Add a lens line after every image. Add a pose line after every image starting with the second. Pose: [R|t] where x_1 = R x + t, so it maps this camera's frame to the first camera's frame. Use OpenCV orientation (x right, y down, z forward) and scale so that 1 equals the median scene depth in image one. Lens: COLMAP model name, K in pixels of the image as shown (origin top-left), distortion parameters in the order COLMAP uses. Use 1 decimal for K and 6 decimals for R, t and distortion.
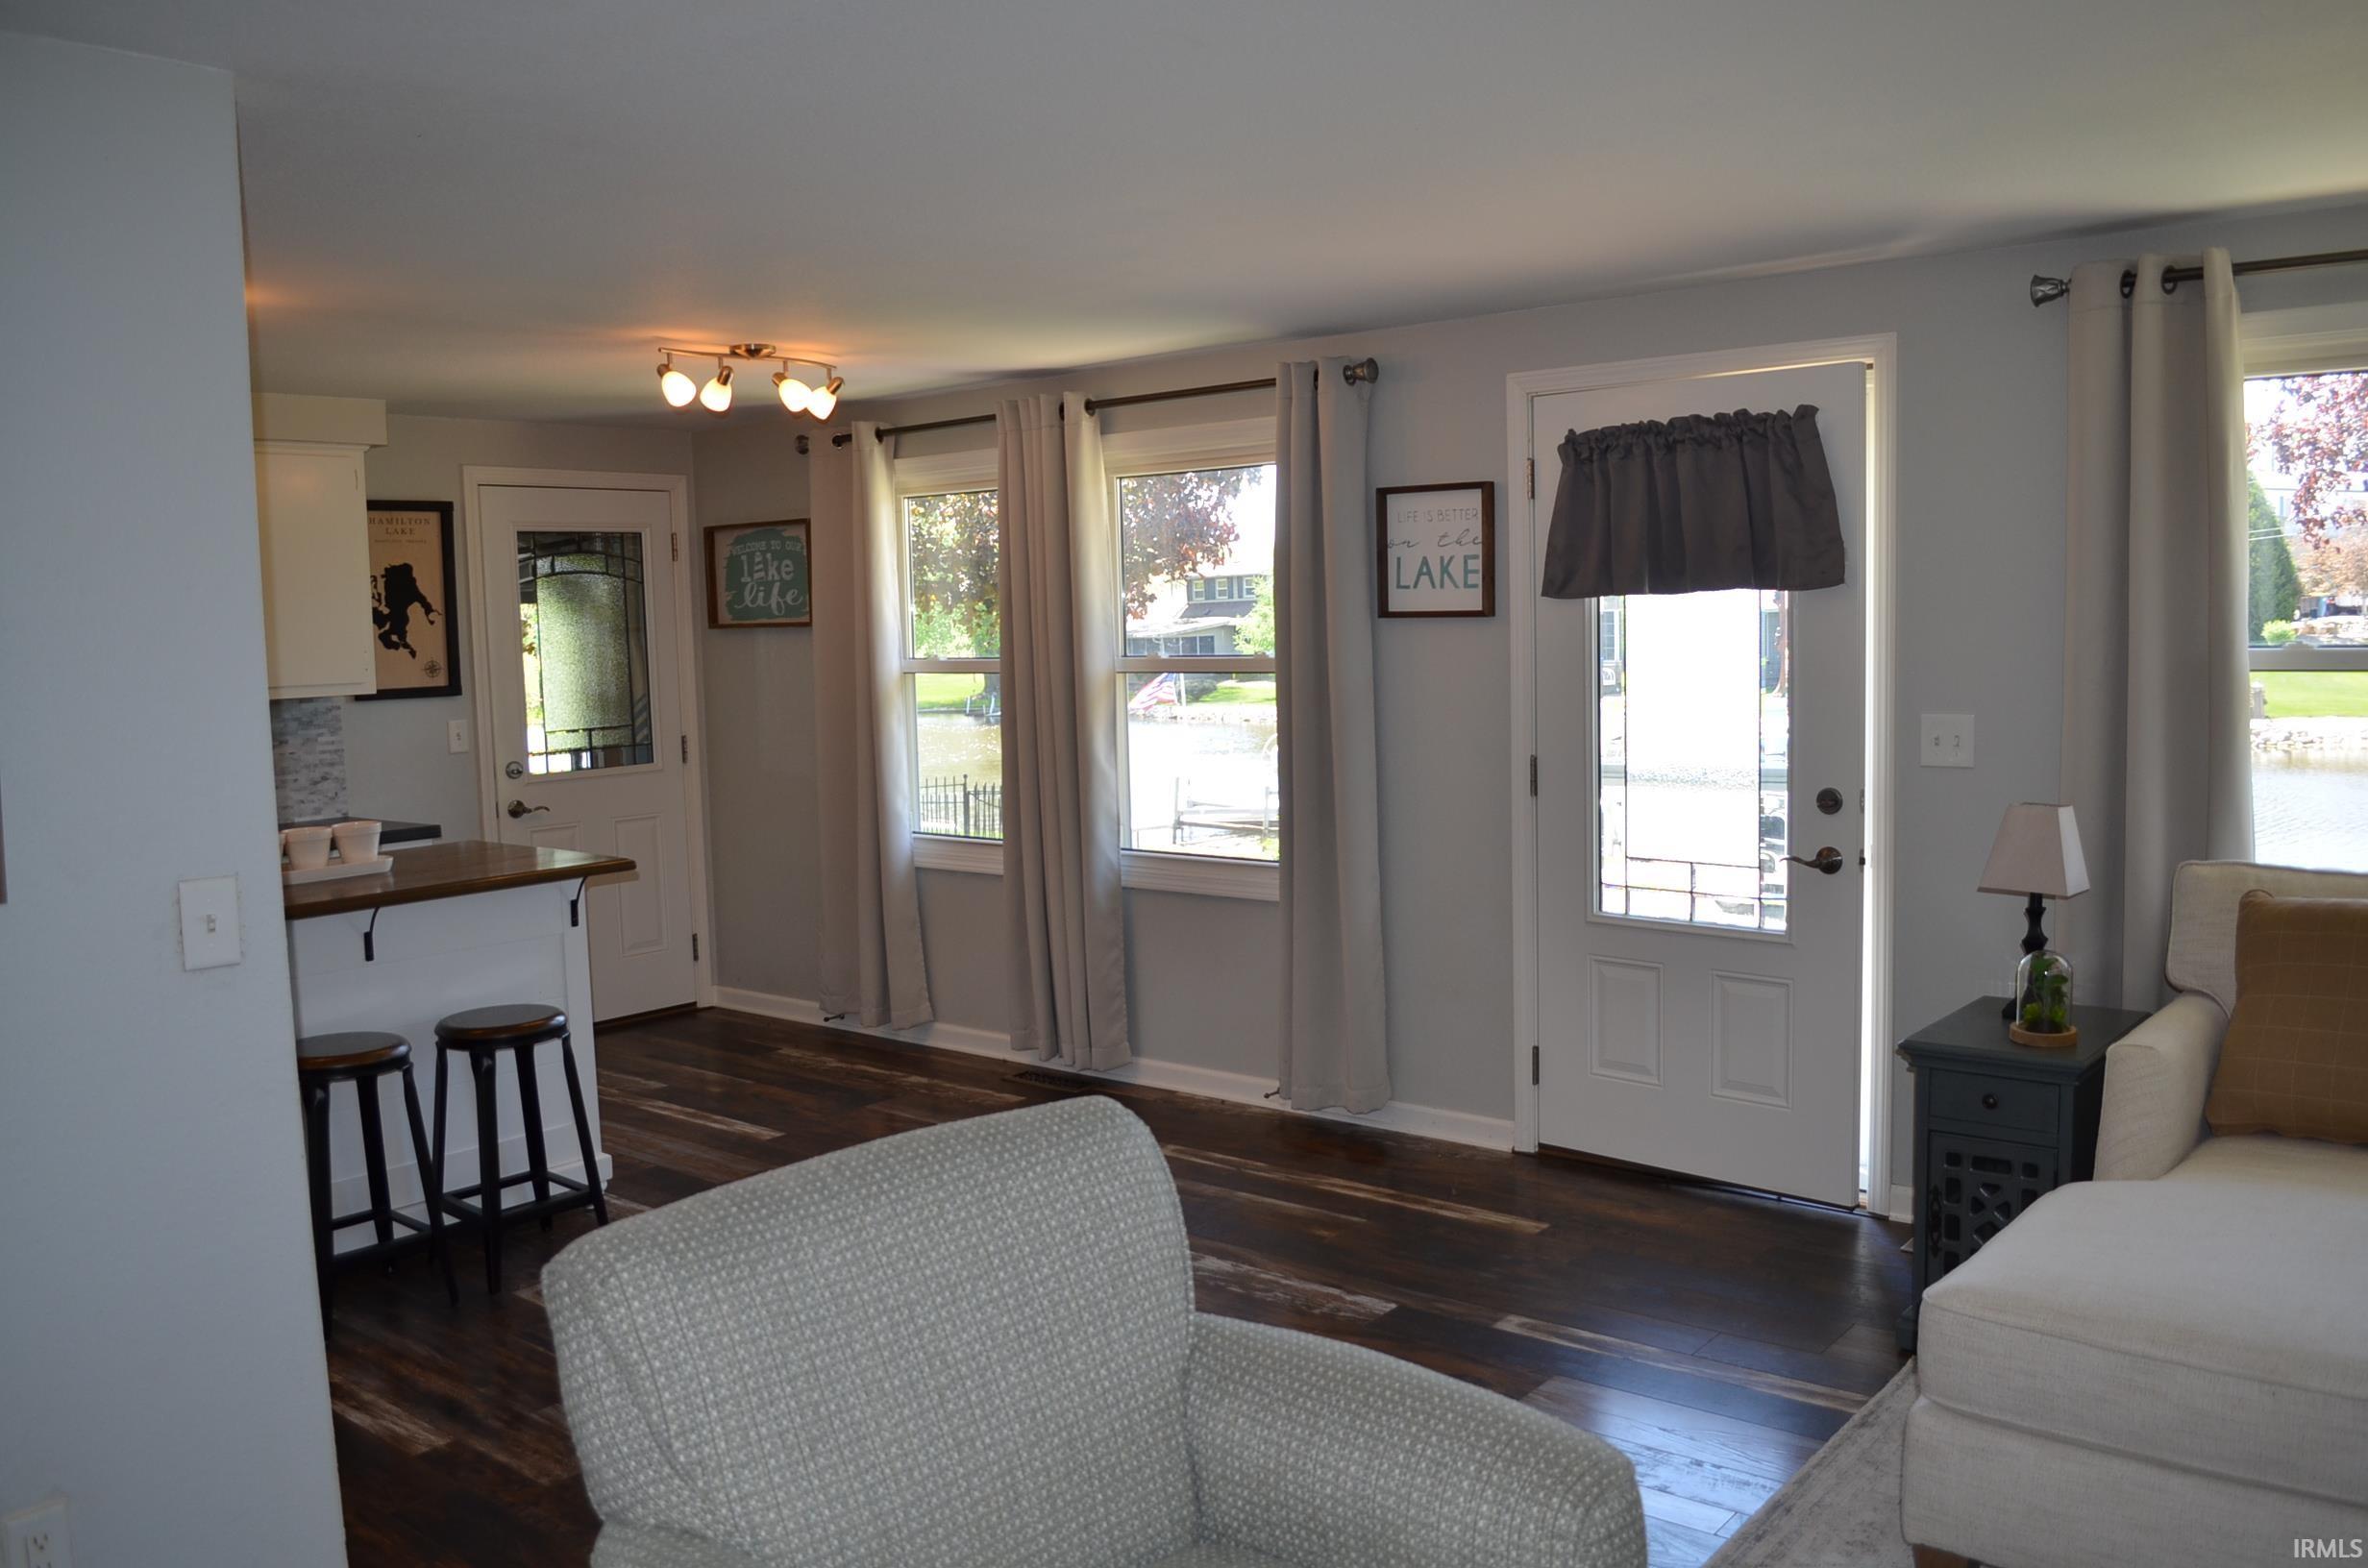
lens RADIAL K [[1868.1, 0, 1194.8], [0, 1868.1, 787.5], [0, 0, 1]] dist [-0.078624, 0.013461]
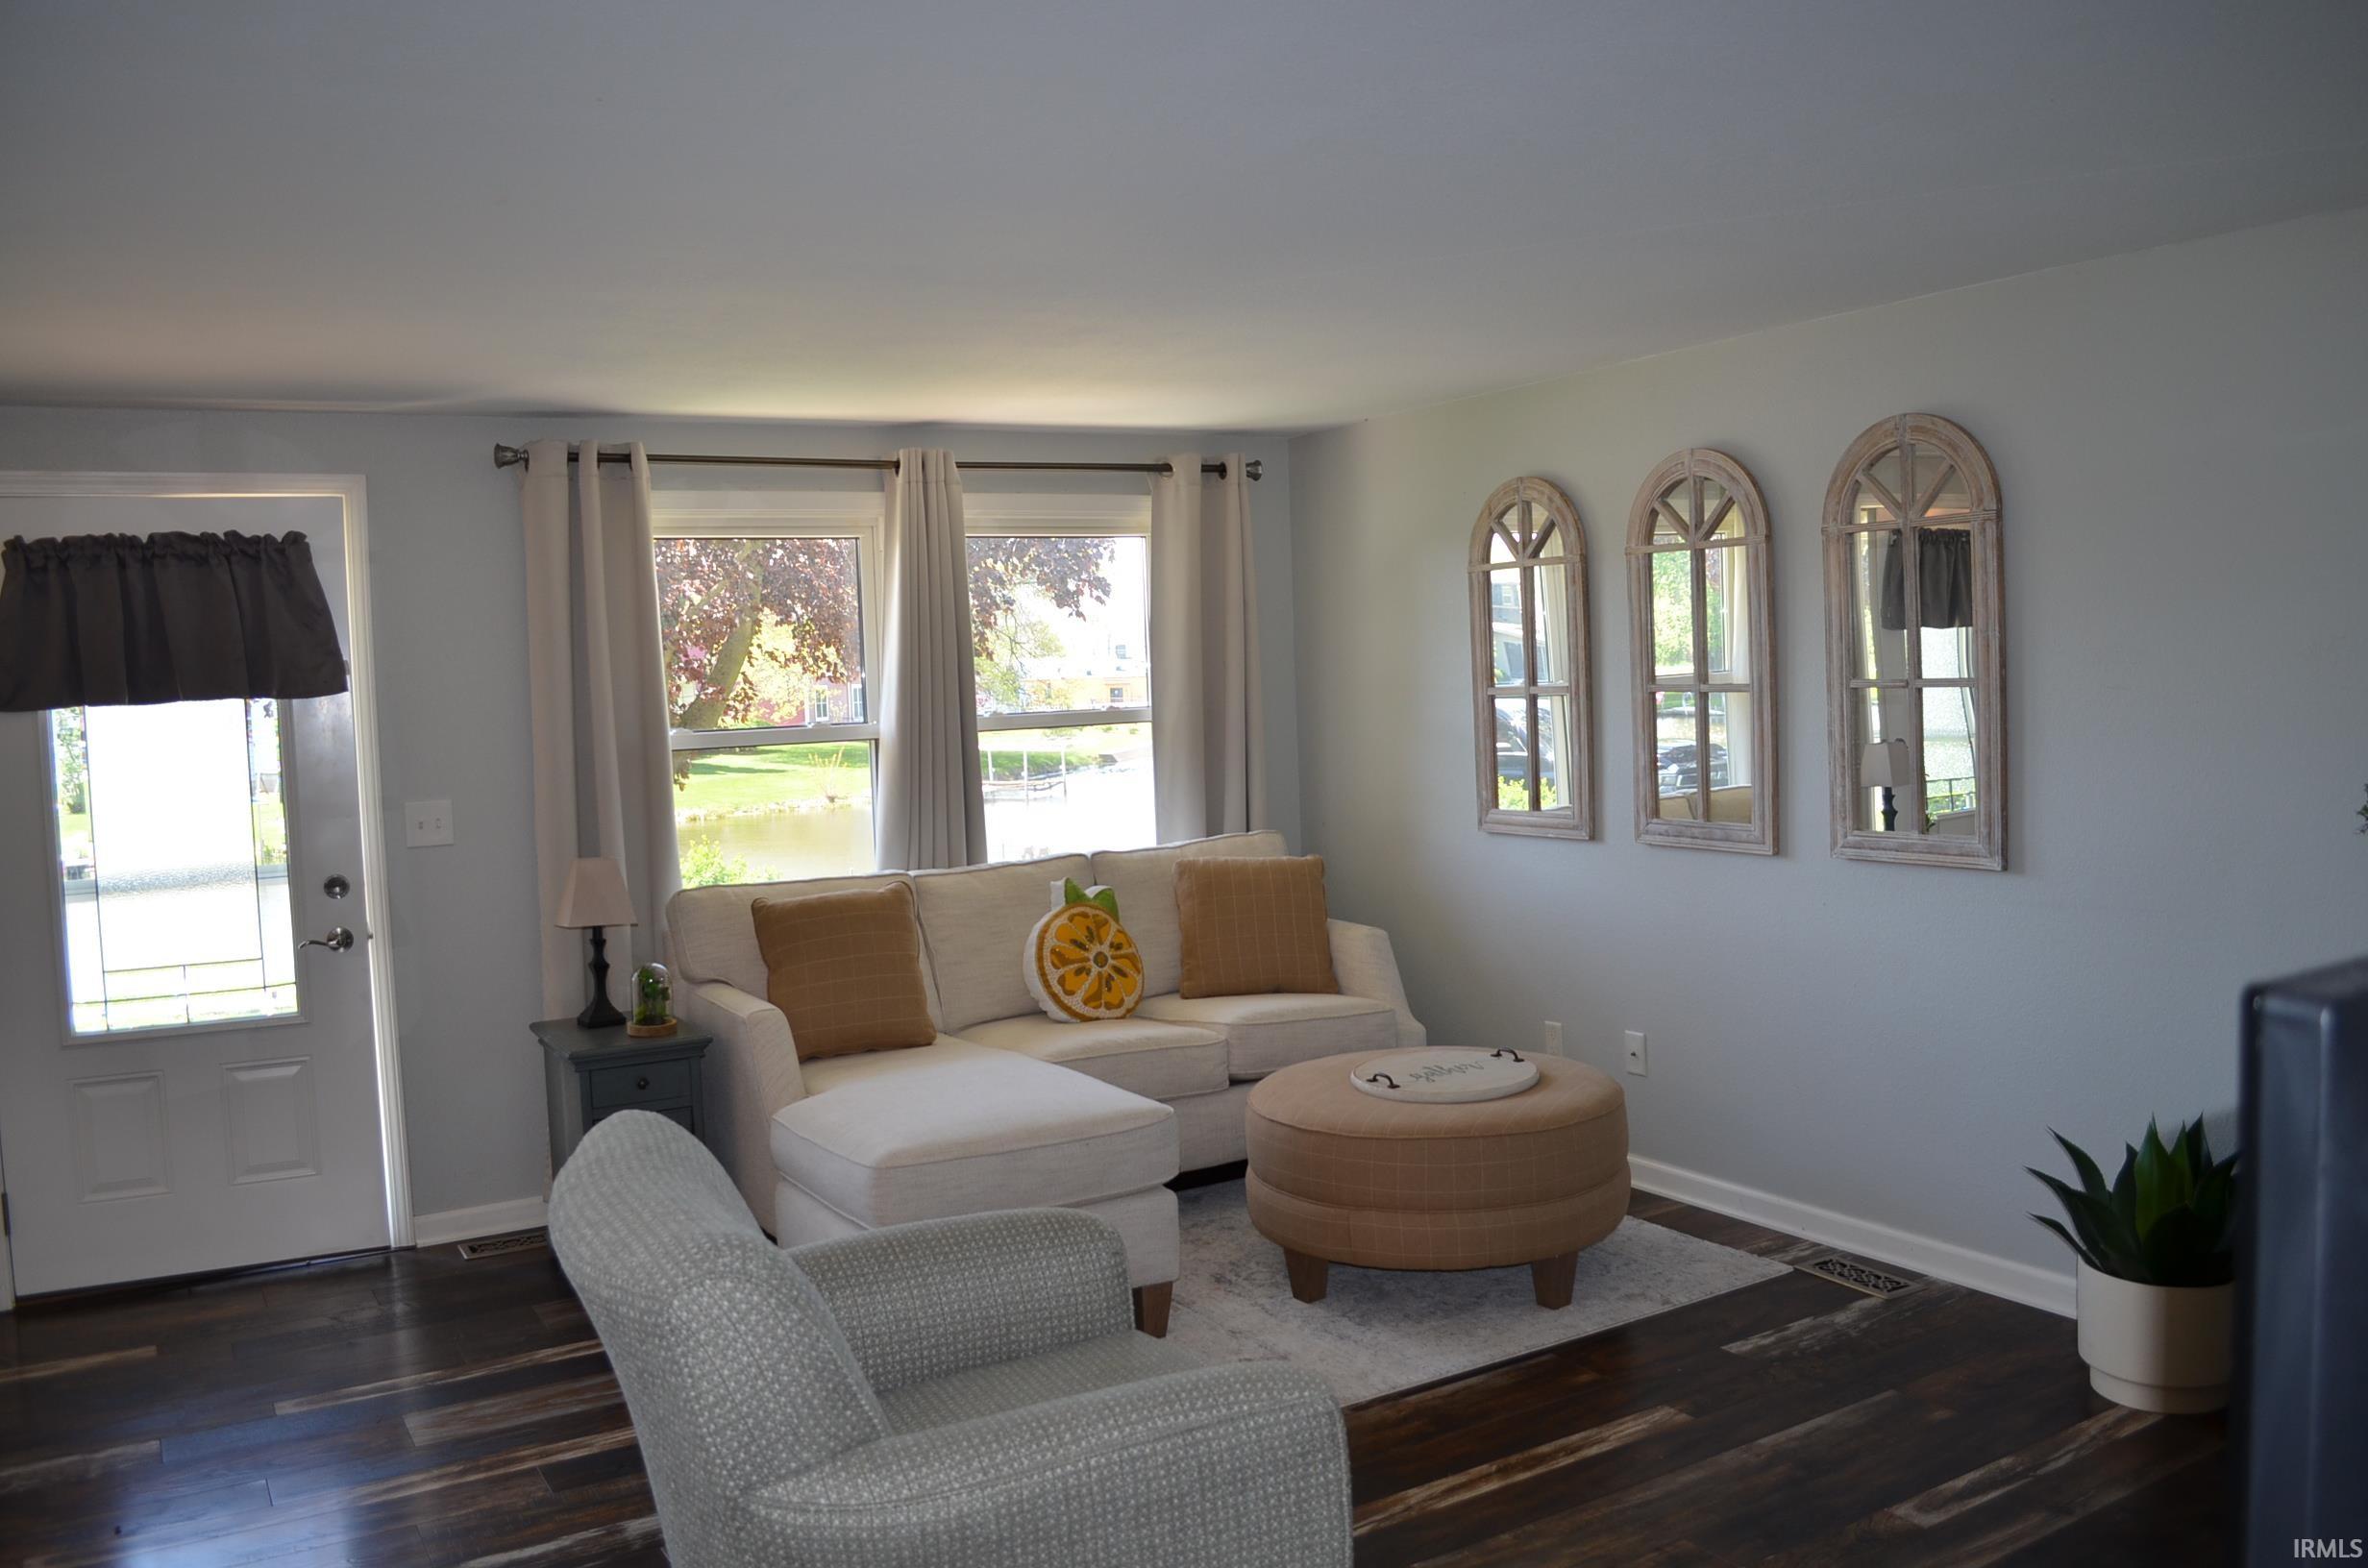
lens RADIAL K [[1868.1, 0, 1195.1], [0, 1868.1, 786.3], [0, 0, 1]] dist [-0.078624, 0.013461]
pose [[0.349625, -0.032630, 0.936322, -0.483541], [0.121524, 0.992530, -0.010789, 0.021386], [-0.928975, 0.117558, 0.350978, 0.119671]]
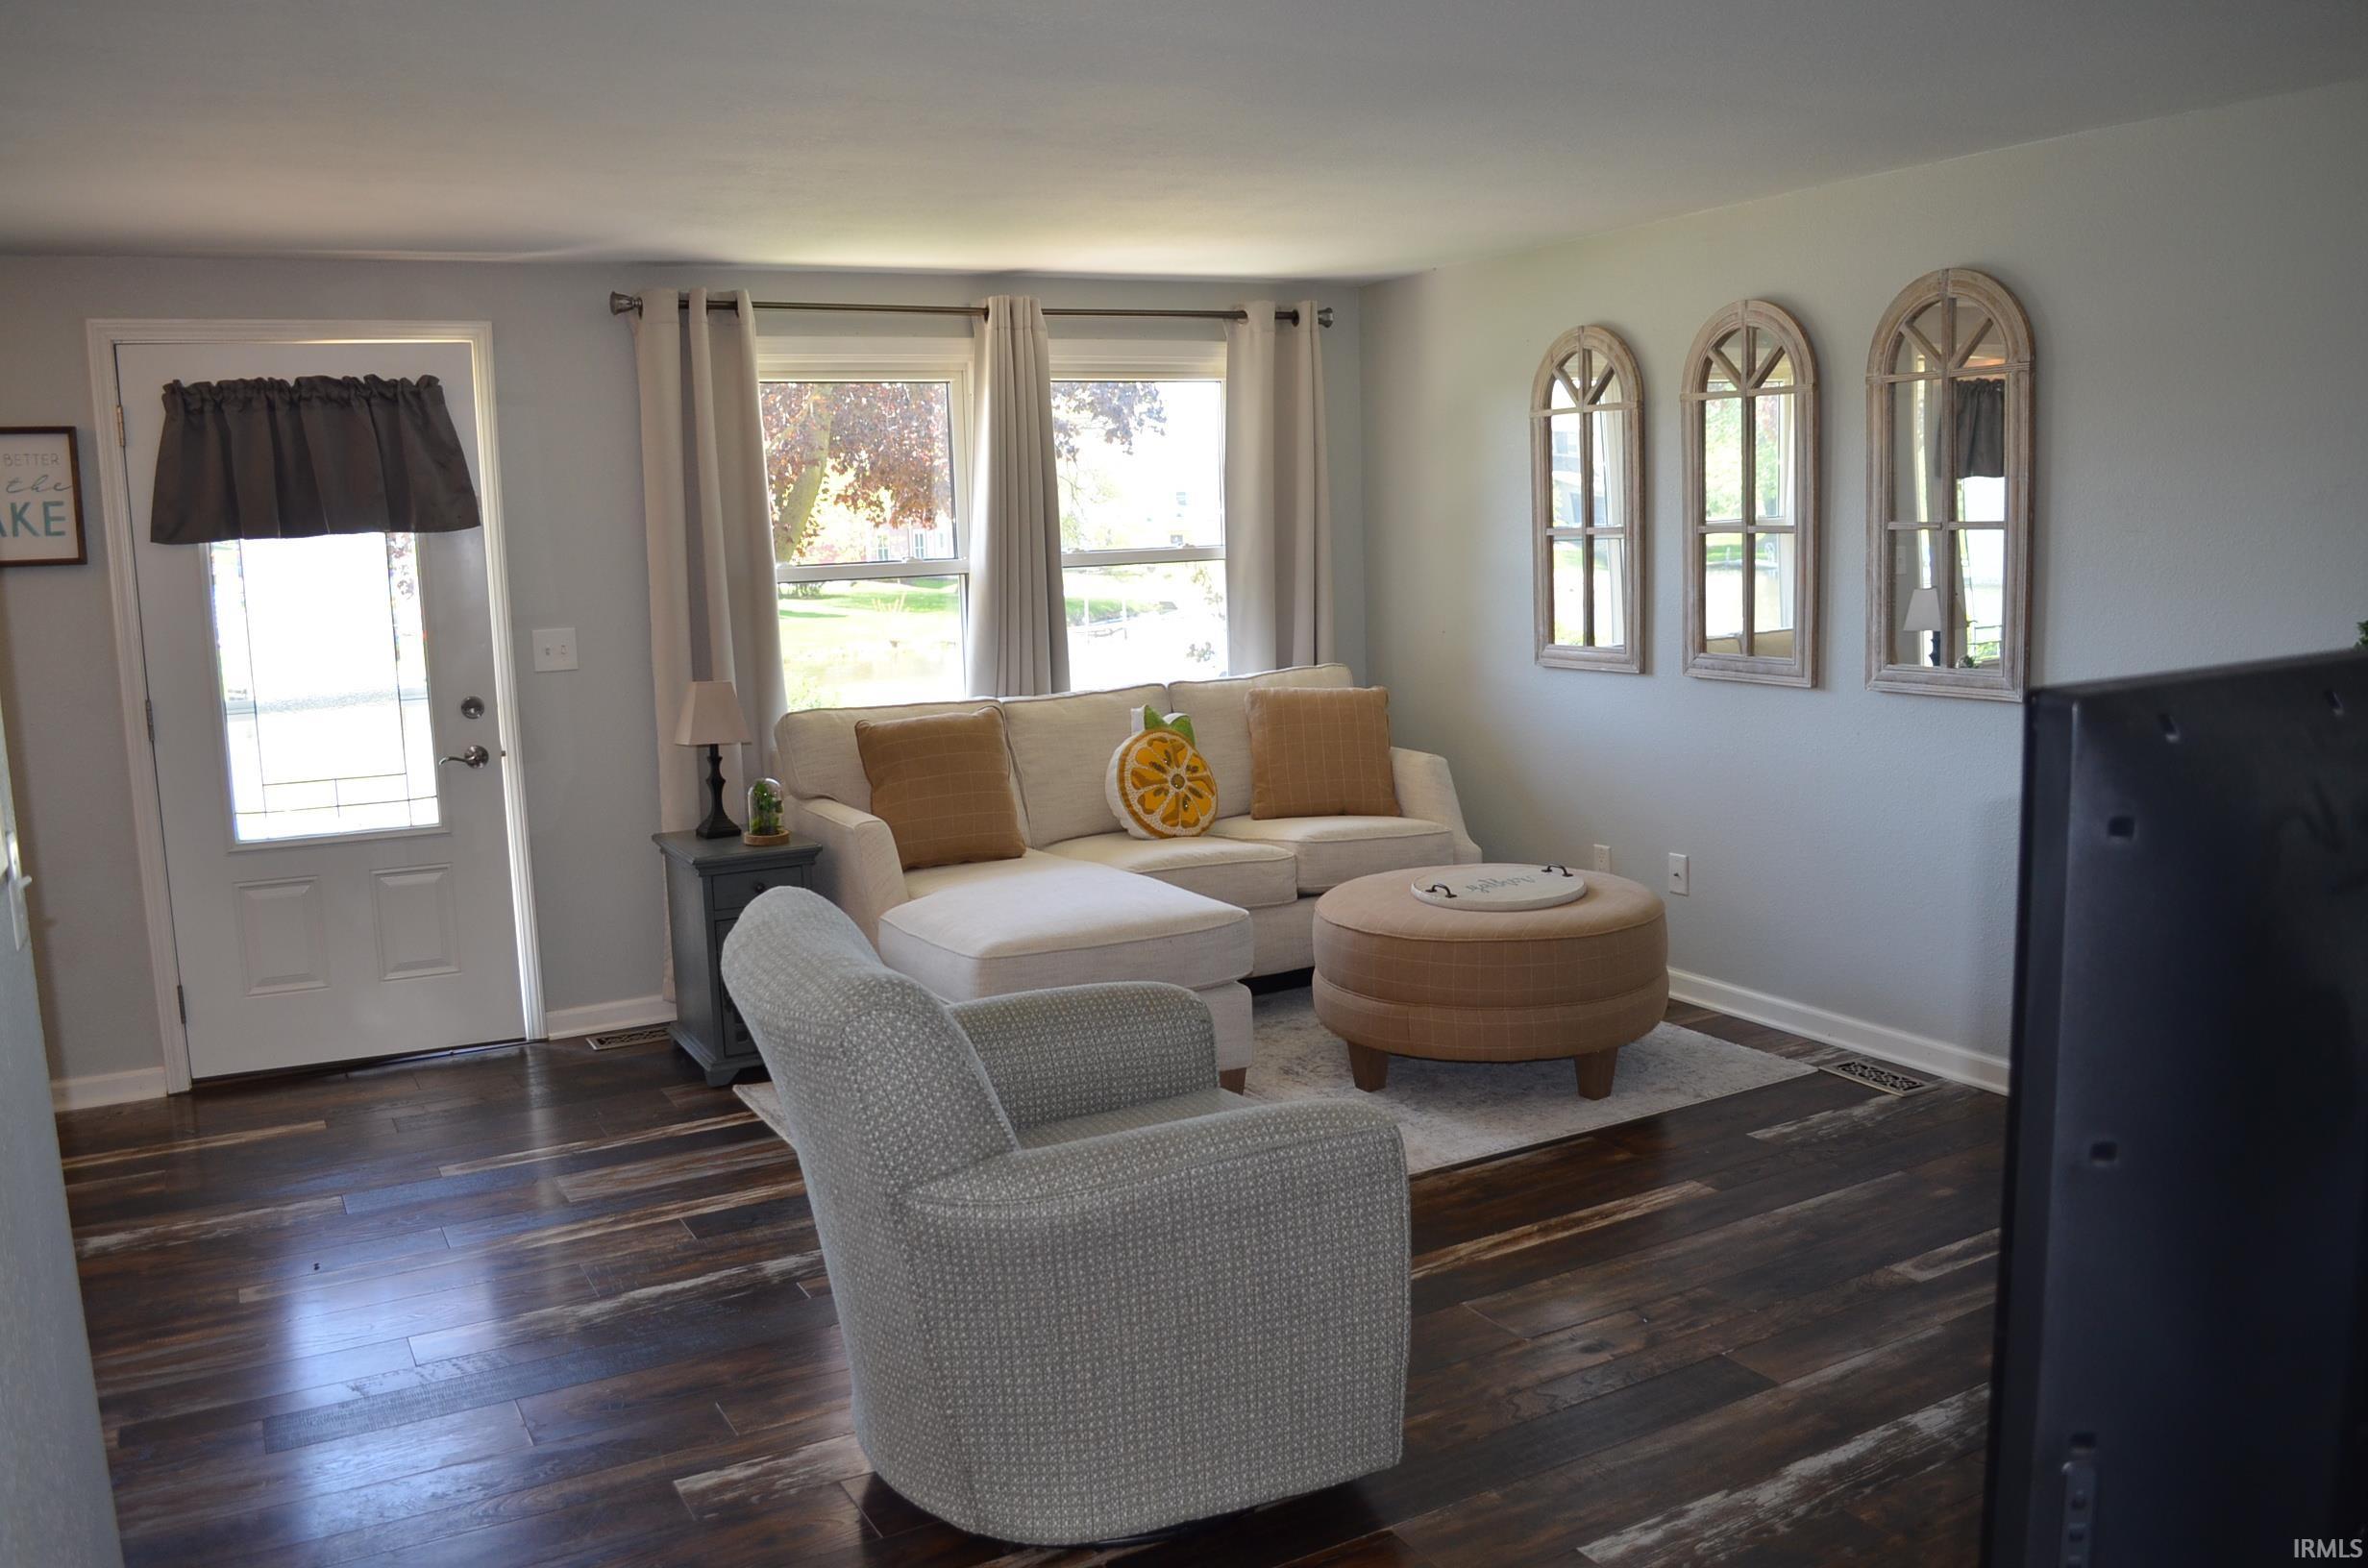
lens RADIAL K [[1868.1, 0, 1192.9], [0, 1868.1, 789.0], [0, 0, 1]] dist [-0.078624, 0.013461]
pose [[0.380224, -0.106266, 0.918770, -0.558291], [0.114022, 0.991186, 0.067454, 0.031040], [-0.917839, 0.079113, 0.388989, 0.102376]]
